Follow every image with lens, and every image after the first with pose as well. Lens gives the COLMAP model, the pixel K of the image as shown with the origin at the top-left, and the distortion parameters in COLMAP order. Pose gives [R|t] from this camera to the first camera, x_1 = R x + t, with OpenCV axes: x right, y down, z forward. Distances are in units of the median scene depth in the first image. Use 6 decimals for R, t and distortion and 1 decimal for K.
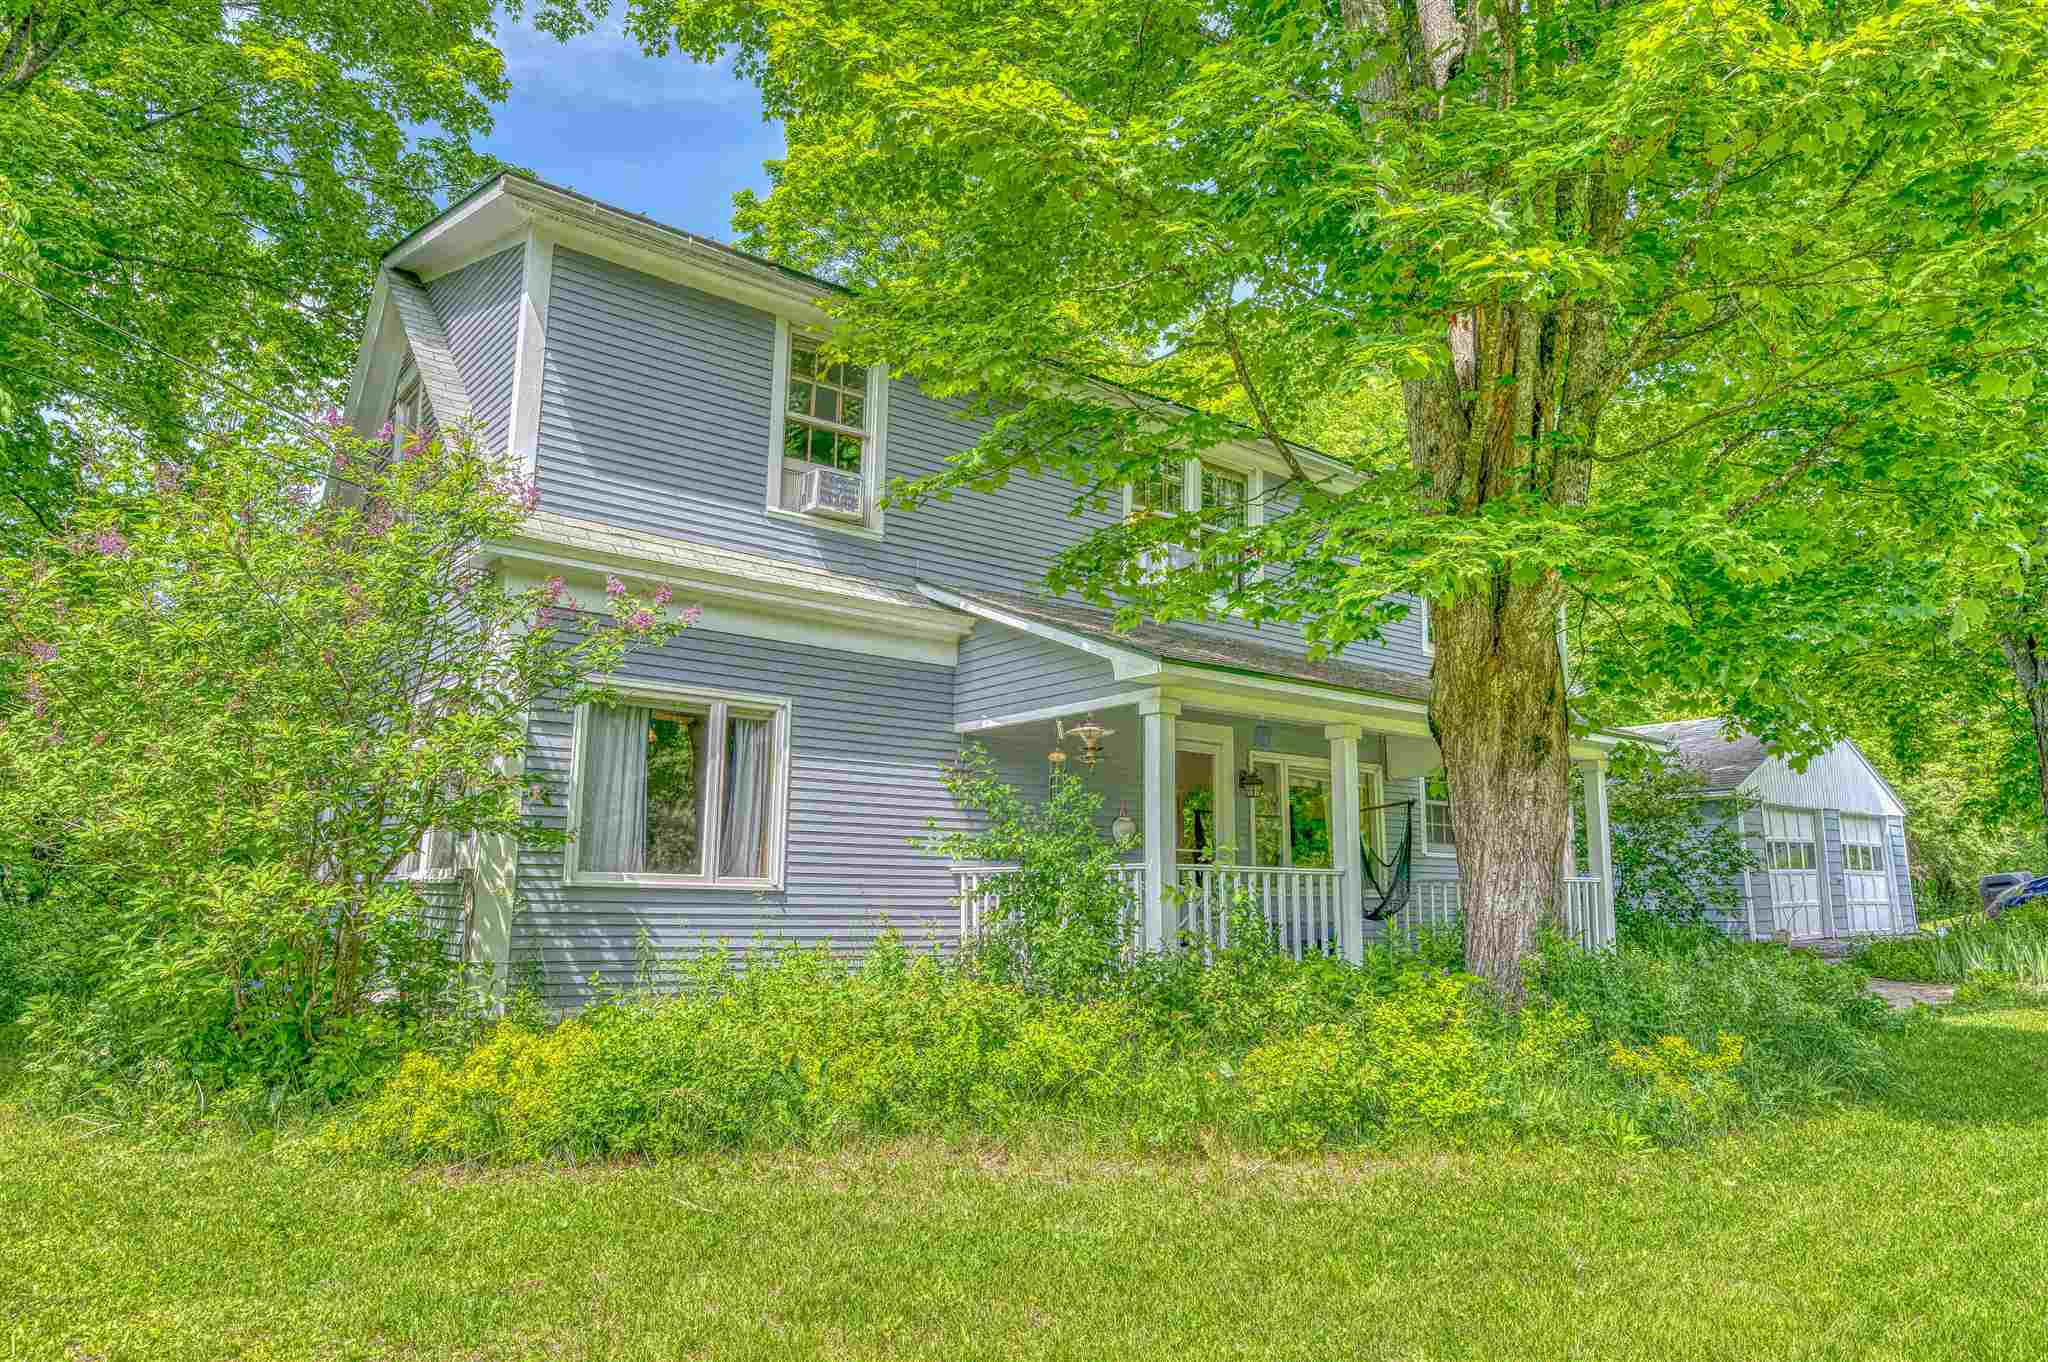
lens RADIAL K [[1310.3, 0, 1027.4], [0, 1310.3, 669.5], [0, 0, 1]] dist [0.006659, 0.000540]
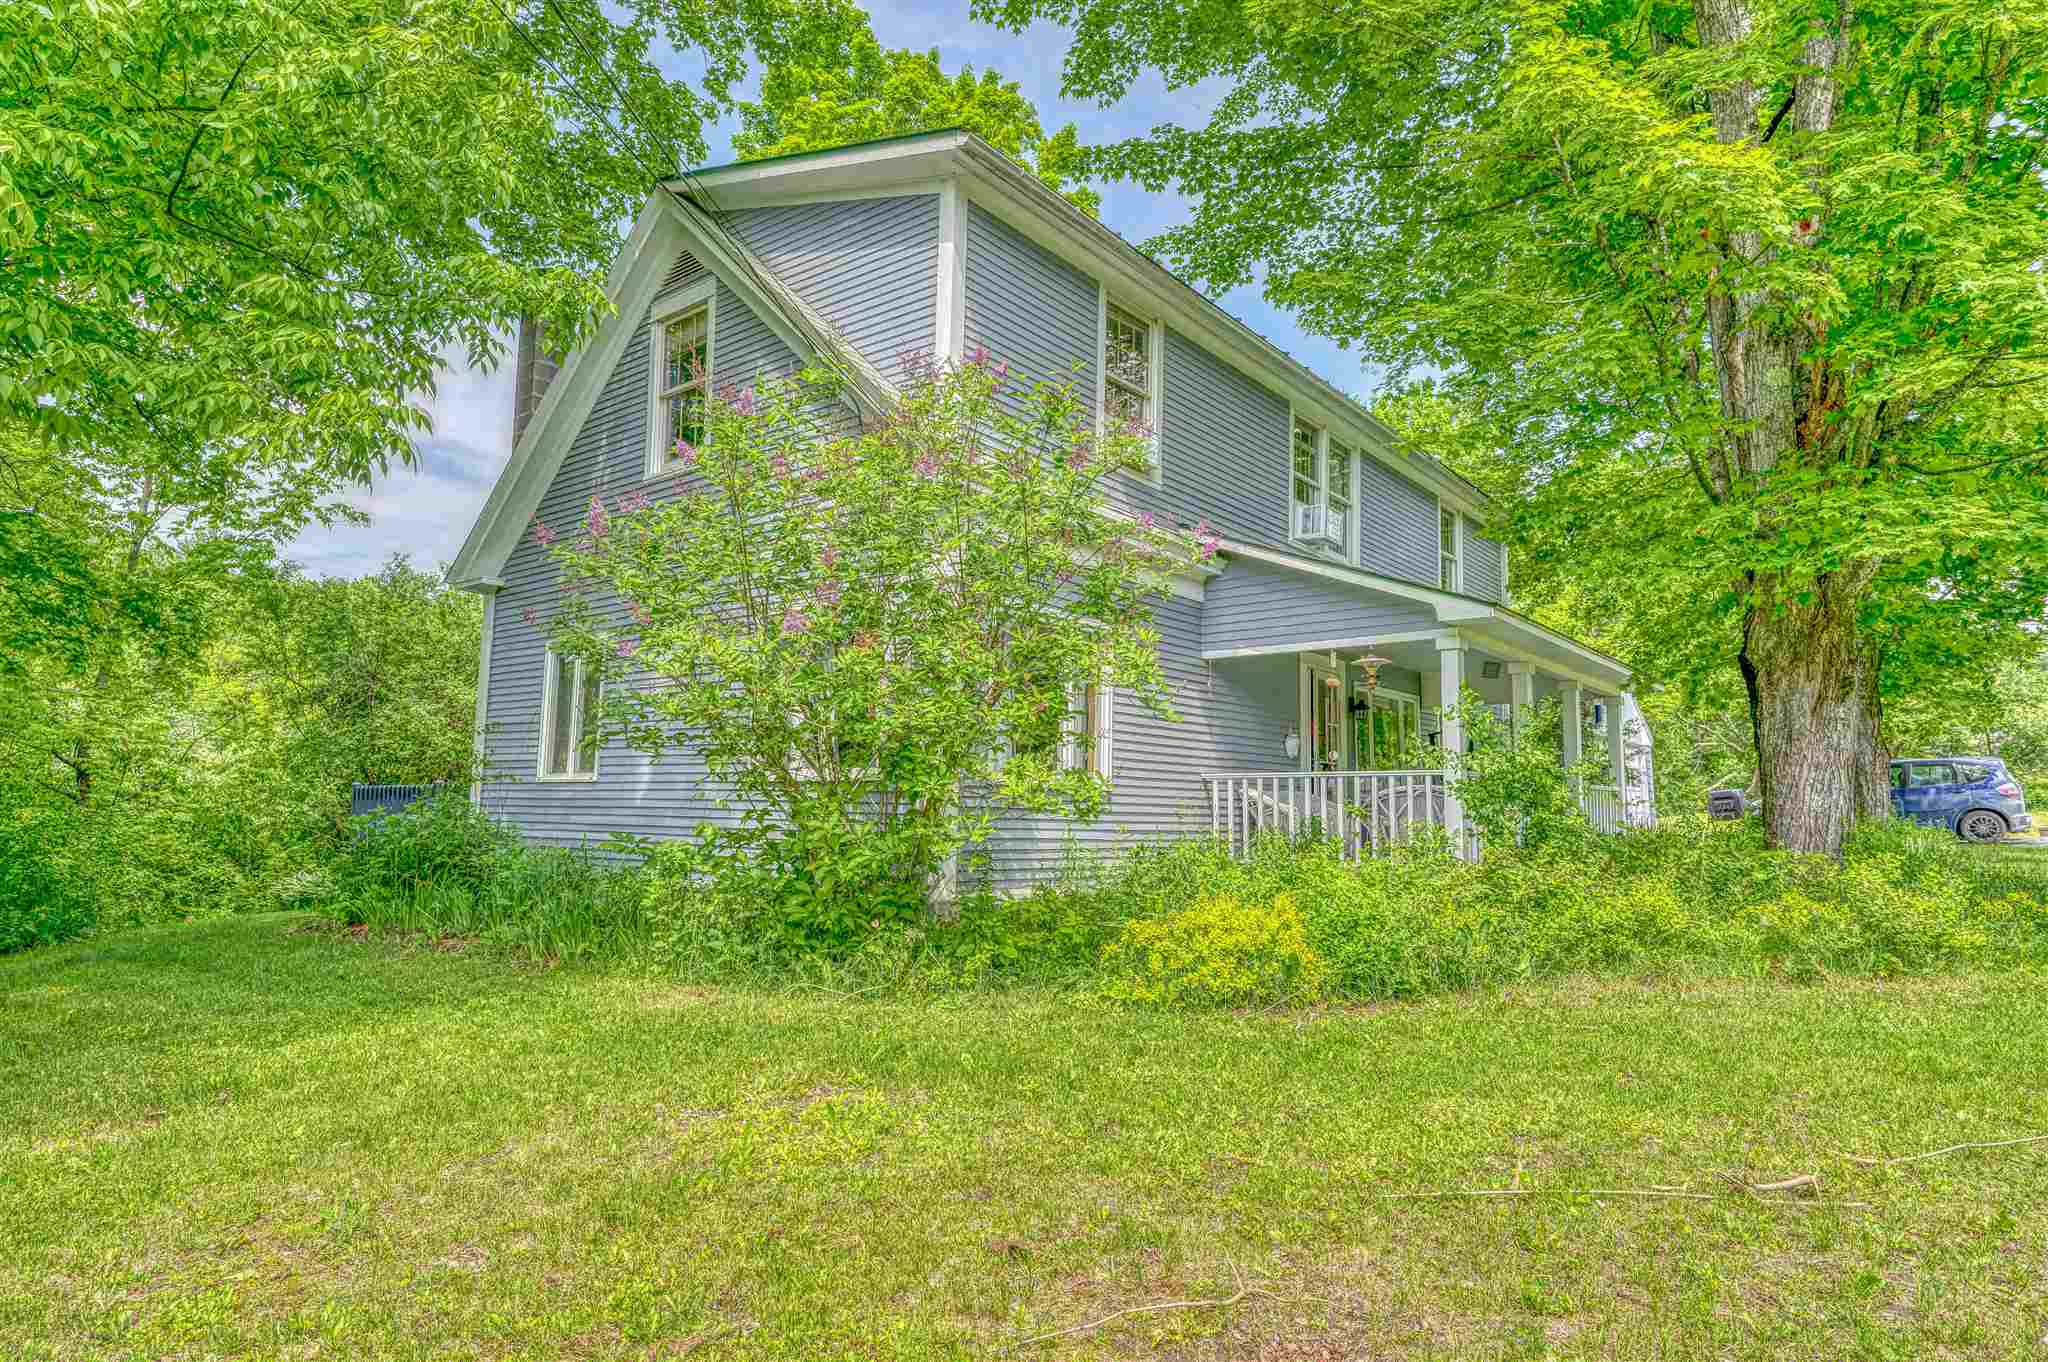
lens RADIAL K [[1180.9, 0, 1022.5], [0, 1180.9, 689.8], [0, 0, 1]] dist [-0.001496, -0.000132]
pose [[0.979406, 0.027603, 0.200007, -0.440059], [-0.041650, 0.996925, 0.066371, 0.013326], [-0.197560, -0.073334, 0.977544, 0.006294]]
